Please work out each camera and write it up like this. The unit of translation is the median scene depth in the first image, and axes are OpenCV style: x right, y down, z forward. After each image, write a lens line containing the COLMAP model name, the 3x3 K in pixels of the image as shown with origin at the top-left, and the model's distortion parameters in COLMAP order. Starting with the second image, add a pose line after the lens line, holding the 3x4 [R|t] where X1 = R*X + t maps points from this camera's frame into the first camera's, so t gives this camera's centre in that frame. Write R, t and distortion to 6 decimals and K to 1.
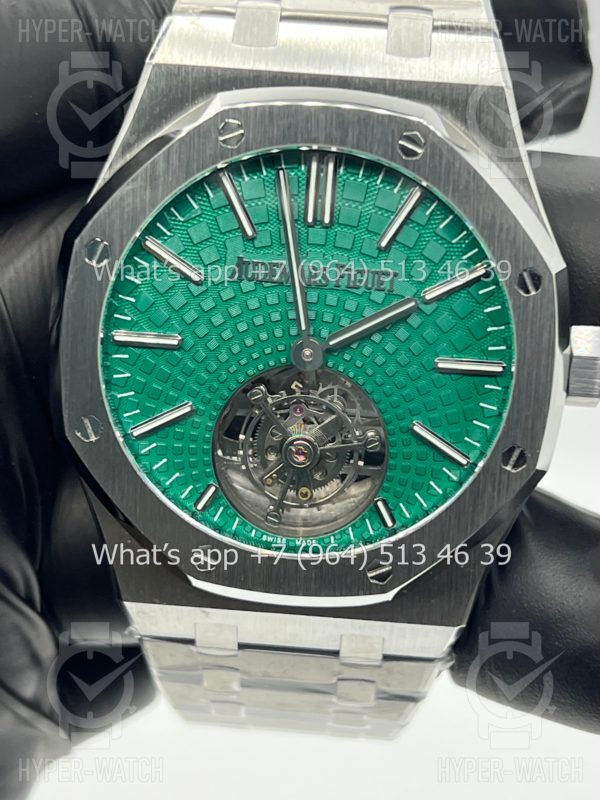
lens RADIAL K [[1916.4, 0, 300.0], [0, 1916.4, 400.0], [0, 0, 1]] dist [0.124158, 0.531460]
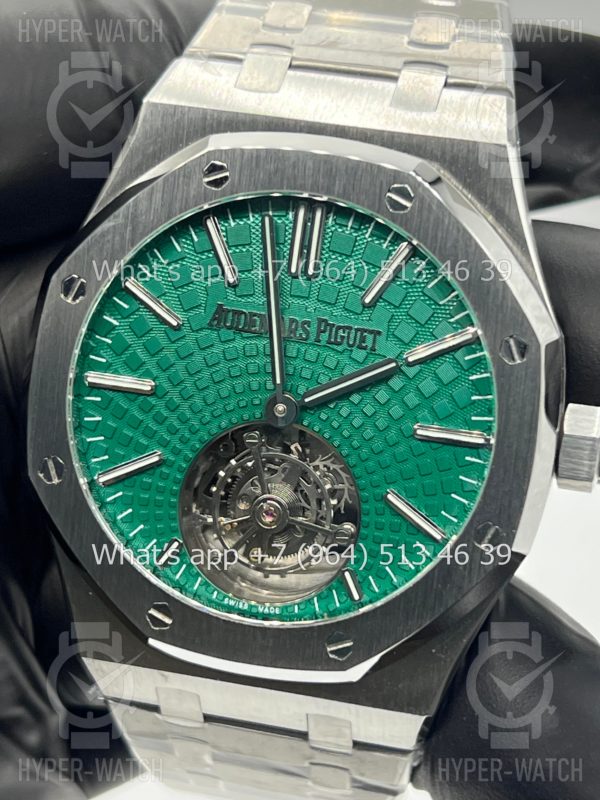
lens RADIAL K [[1916.4, 0, 300.0], [0, 1916.4, 400.0], [0, 0, 1]] dist [0.124158, 0.531460]
pose [[0.988349, 0.073174, -0.133461, 0.139788], [-0.082797, 0.994242, -0.068031, 0.035250], [0.127714, 0.078288, 0.988716, 0.057172]]
